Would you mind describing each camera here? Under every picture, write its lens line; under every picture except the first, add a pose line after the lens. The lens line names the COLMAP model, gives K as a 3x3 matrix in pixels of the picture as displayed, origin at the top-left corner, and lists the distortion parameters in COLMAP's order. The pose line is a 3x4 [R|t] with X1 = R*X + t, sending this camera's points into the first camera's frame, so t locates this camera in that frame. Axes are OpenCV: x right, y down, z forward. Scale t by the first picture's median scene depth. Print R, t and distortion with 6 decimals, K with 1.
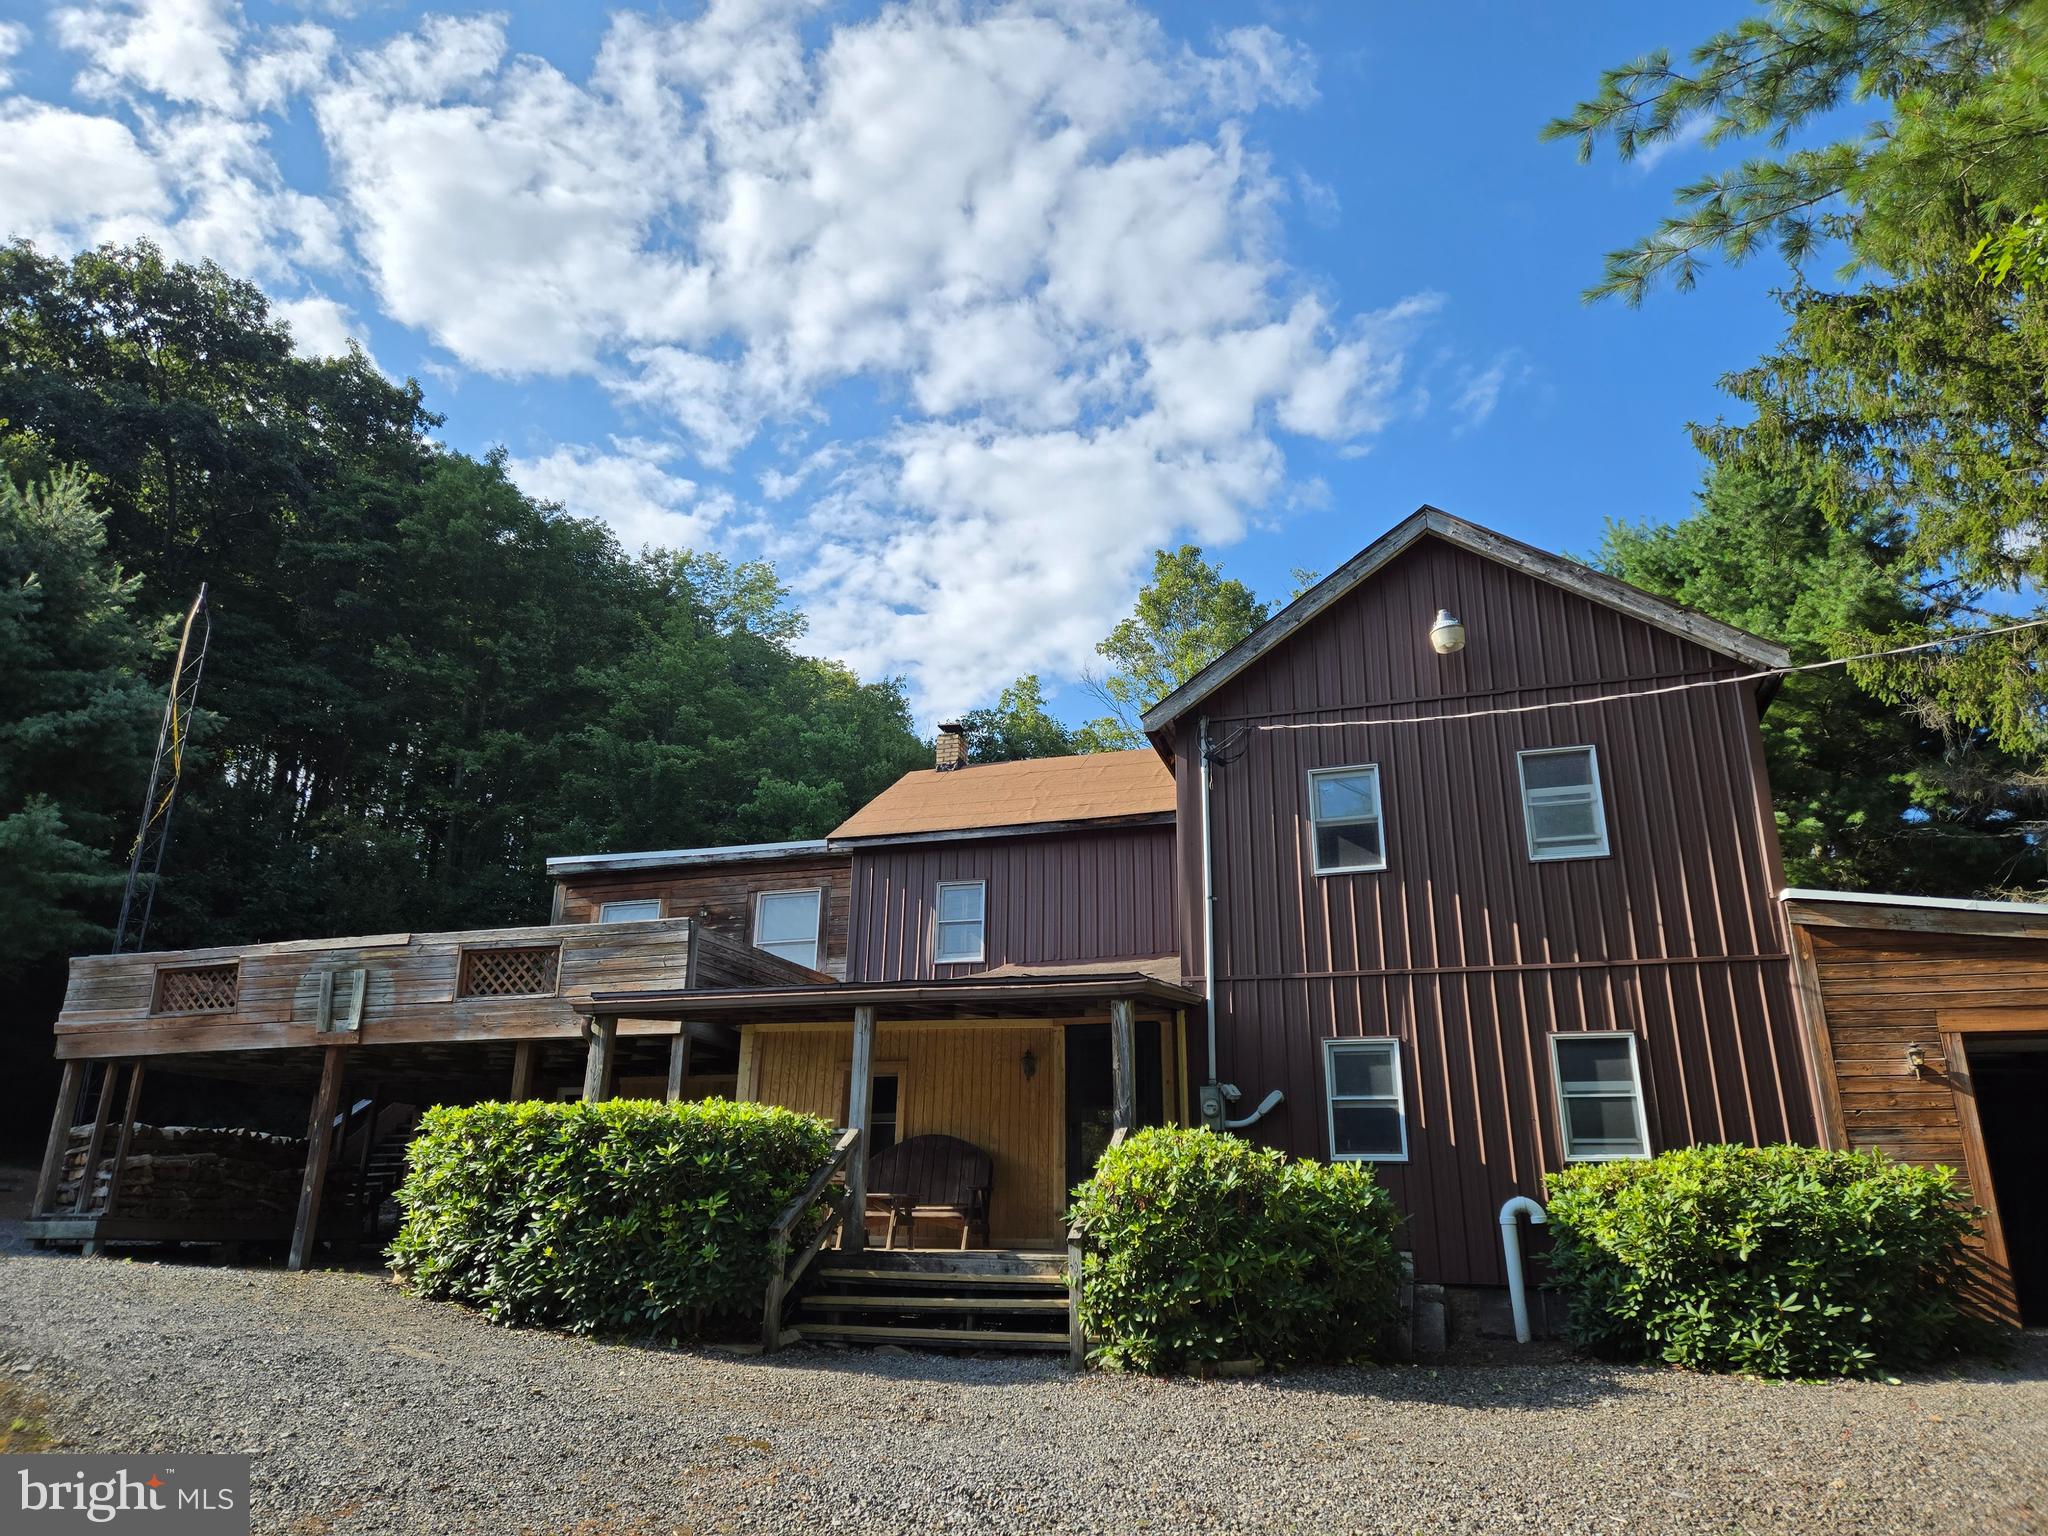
lens RADIAL K [[1373.7, 0, 1033.3], [0, 1373.7, 758.6], [0, 0, 1]] dist [0.087595, -0.085847]
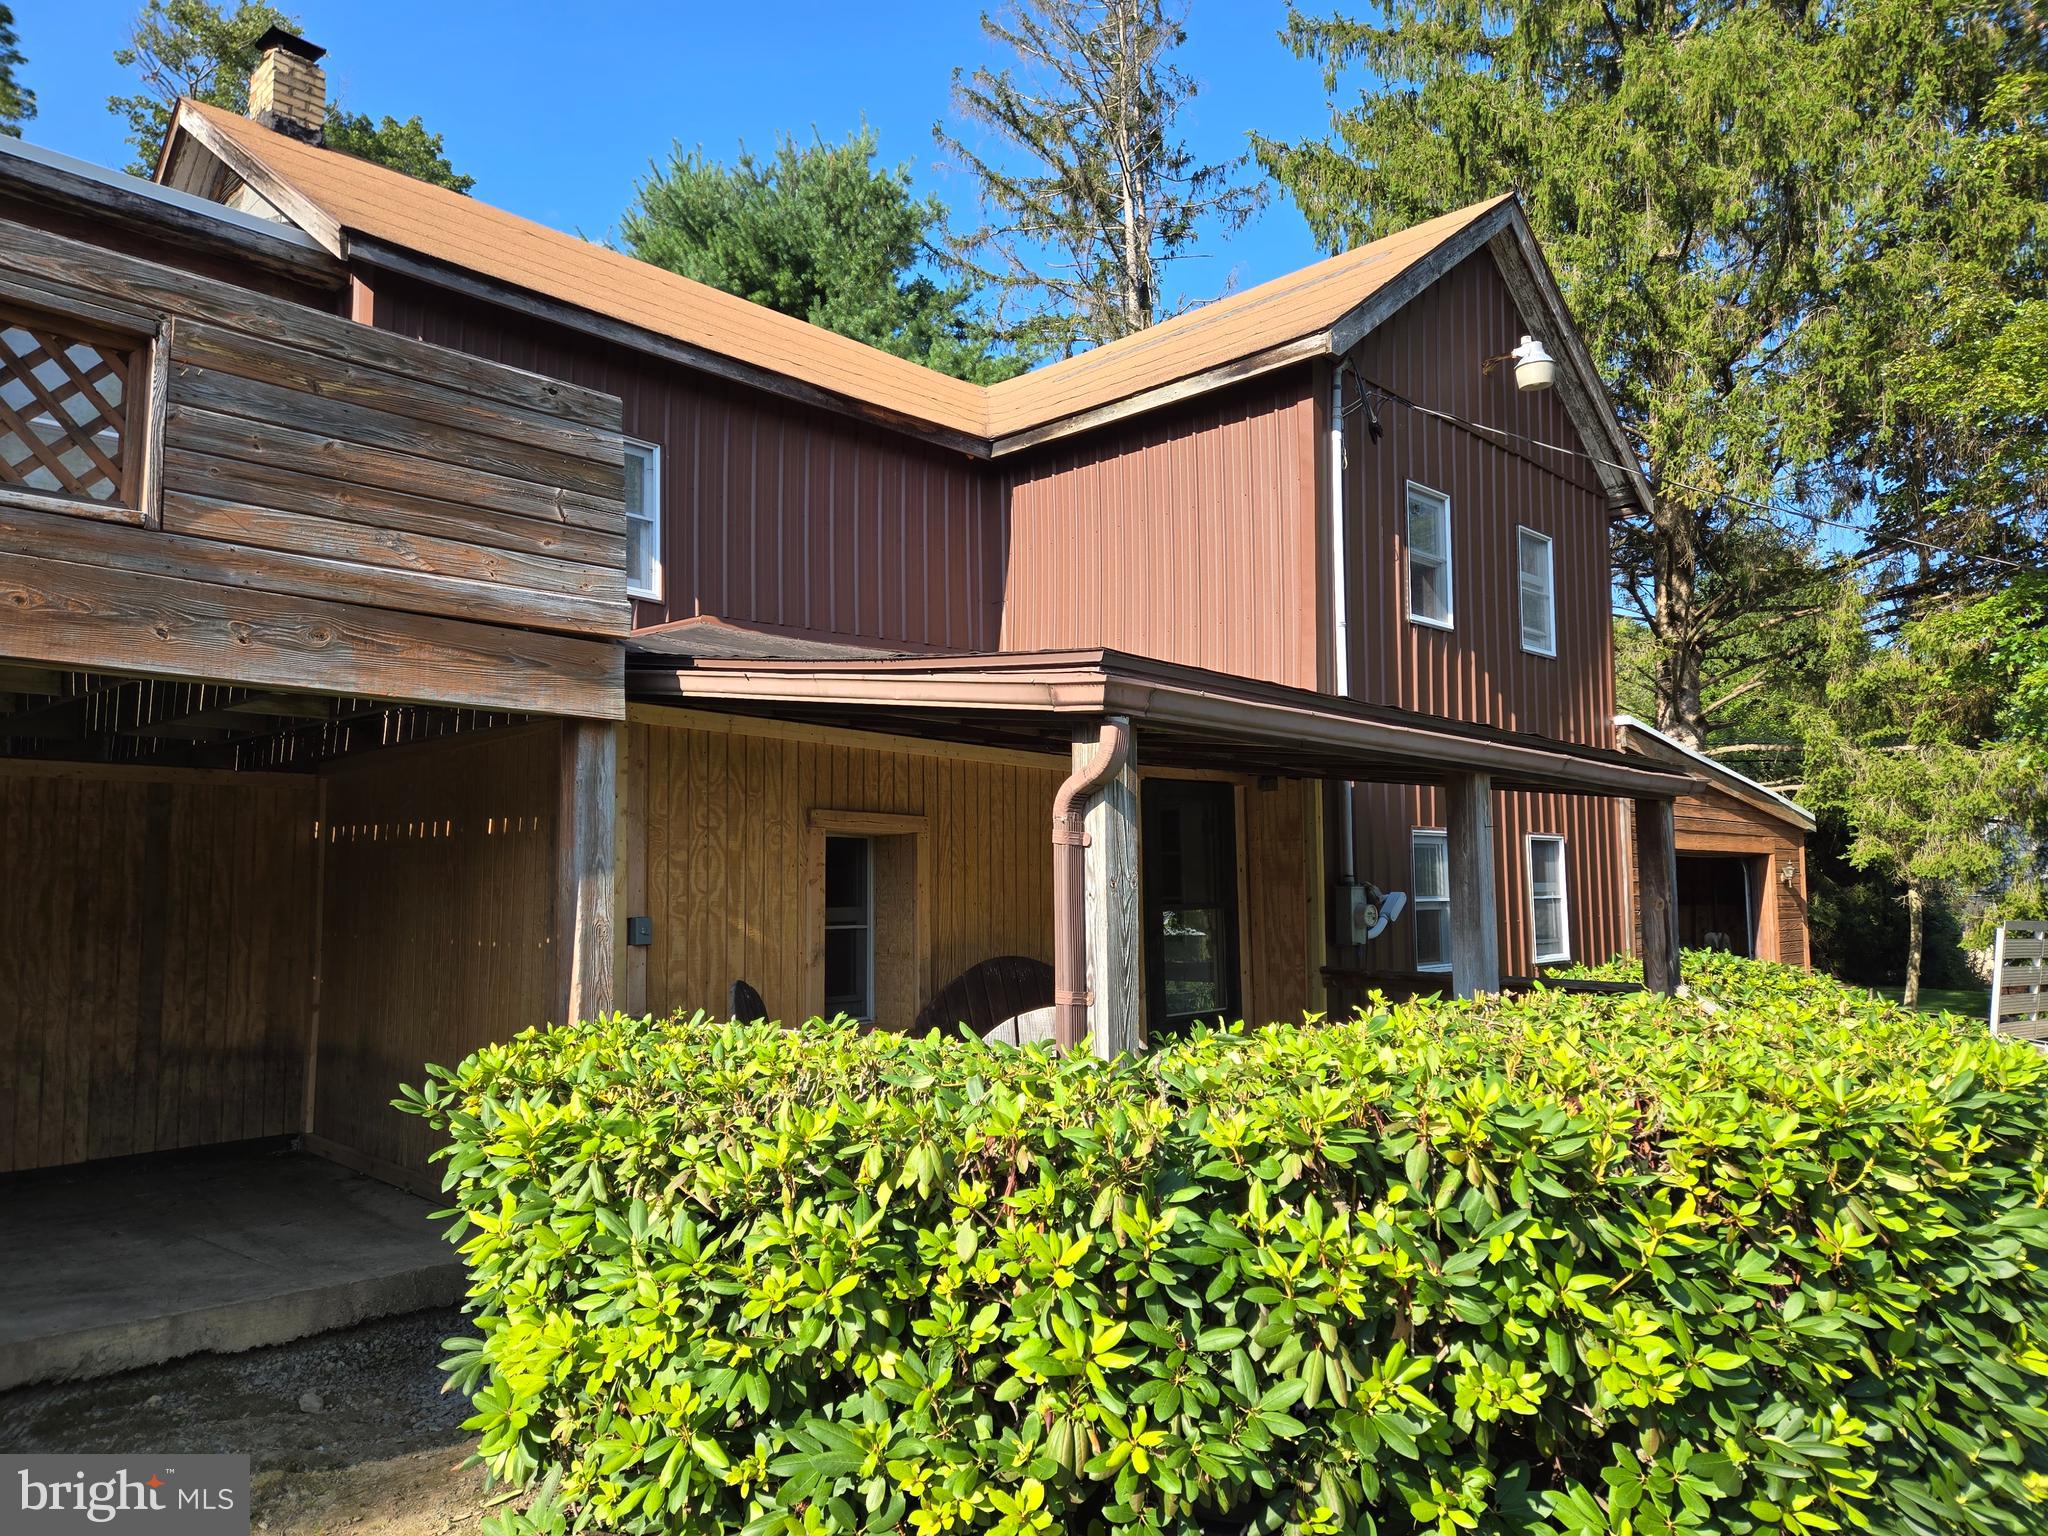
lens RADIAL K [[1373.7, 0, 1033.3], [0, 1373.7, 758.6], [0, 0, 1]] dist [0.087595, -0.085847]
pose [[0.426523, 0.065980, 0.902067, -0.557142], [-0.285053, 0.956317, 0.064833, 0.161438], [-0.858384, -0.284790, 0.426699, 0.787633]]
